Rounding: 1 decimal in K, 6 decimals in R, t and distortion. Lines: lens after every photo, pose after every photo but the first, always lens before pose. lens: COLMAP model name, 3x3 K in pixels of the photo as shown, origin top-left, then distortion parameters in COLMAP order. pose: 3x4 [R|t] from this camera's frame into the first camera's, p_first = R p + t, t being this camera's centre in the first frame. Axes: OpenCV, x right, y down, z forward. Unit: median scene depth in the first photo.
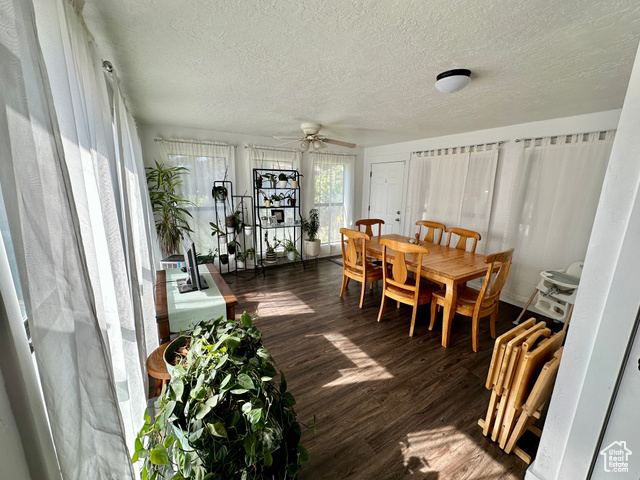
lens RADIAL K [[257.2, 0, 320.0], [0, 257.2, 240.0], [0, 0, 1]] dist [-0.002113, 0.000049]
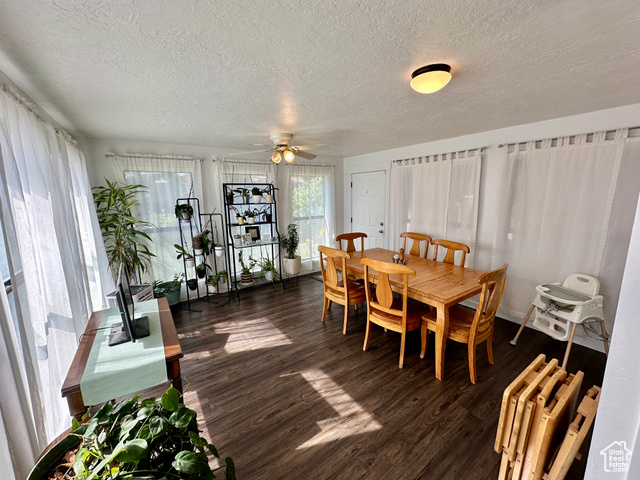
lens RADIAL K [[257.2, 0, 320.0], [0, 257.2, 240.0], [0, 0, 1]] dist [-0.002113, 0.000049]
pose [[0.997940, -0.042945, 0.047665, 0.045104], [0.044718, 0.998323, -0.036770, -0.034743], [-0.046006, 0.038826, 0.998186, 0.097192]]
